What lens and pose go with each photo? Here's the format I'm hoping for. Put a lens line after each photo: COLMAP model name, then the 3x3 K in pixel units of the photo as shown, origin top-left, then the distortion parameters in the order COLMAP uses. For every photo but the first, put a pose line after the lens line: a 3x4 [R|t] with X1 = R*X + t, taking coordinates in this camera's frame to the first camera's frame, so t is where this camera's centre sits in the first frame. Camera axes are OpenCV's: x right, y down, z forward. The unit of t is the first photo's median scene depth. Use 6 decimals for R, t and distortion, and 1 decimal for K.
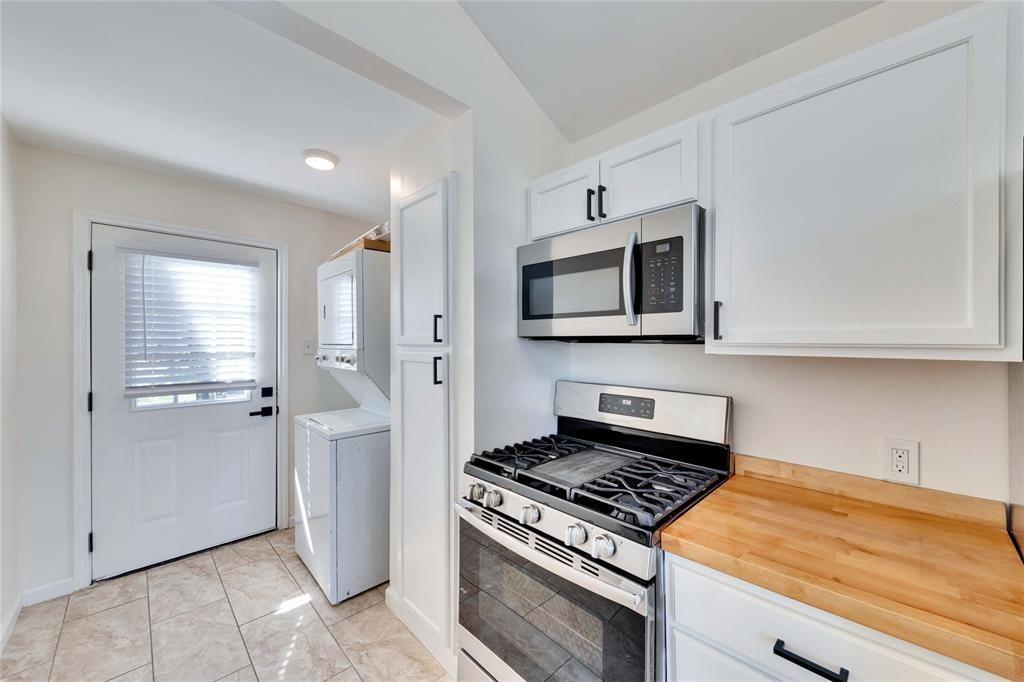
lens RADIAL K [[394.5, 0, 519.5], [0, 394.5, 339.3], [0, 0, 1]] dist [0.004530, -0.000050]
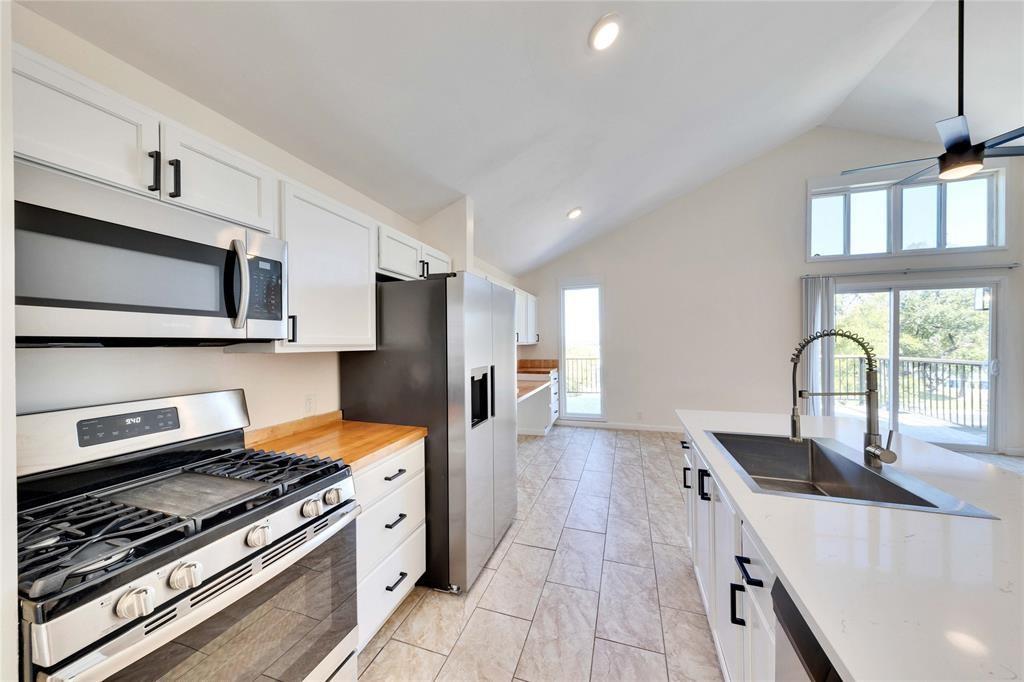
lens RADIAL K [[359.5, 0, 501.7], [0, 359.5, 344.3], [0, 0, 1]] dist [0.001351, -0.001148]
pose [[-0.447645, -0.002998, 0.894206, -0.674441], [0.002986, 0.999984, 0.004847, 0.002510], [-0.894206, 0.004840, -0.447629, 0.617334]]
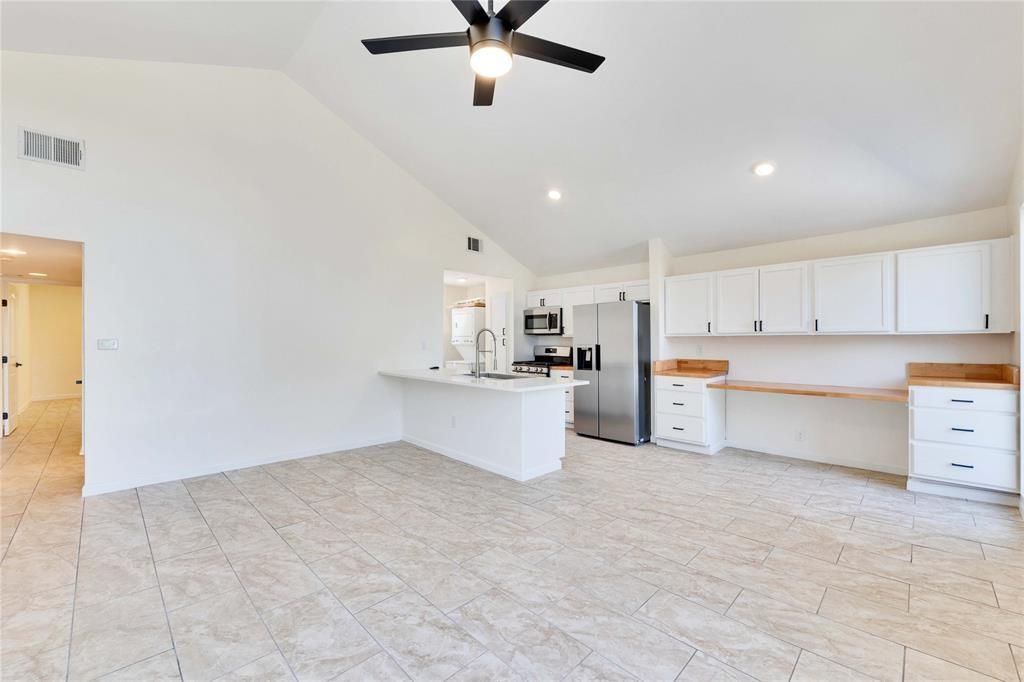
lens RADIAL K [[404.4, 0, 519.8], [0, 404.4, 341.2], [0, 0, 1]] dist [0.003607, -0.000865]
pose [[0.999931, 0.002090, 0.011539, -0.092882], [-0.002155, 0.999982, 0.005592, 0.045491], [-0.011528, -0.005616, 0.999918, -2.947494]]
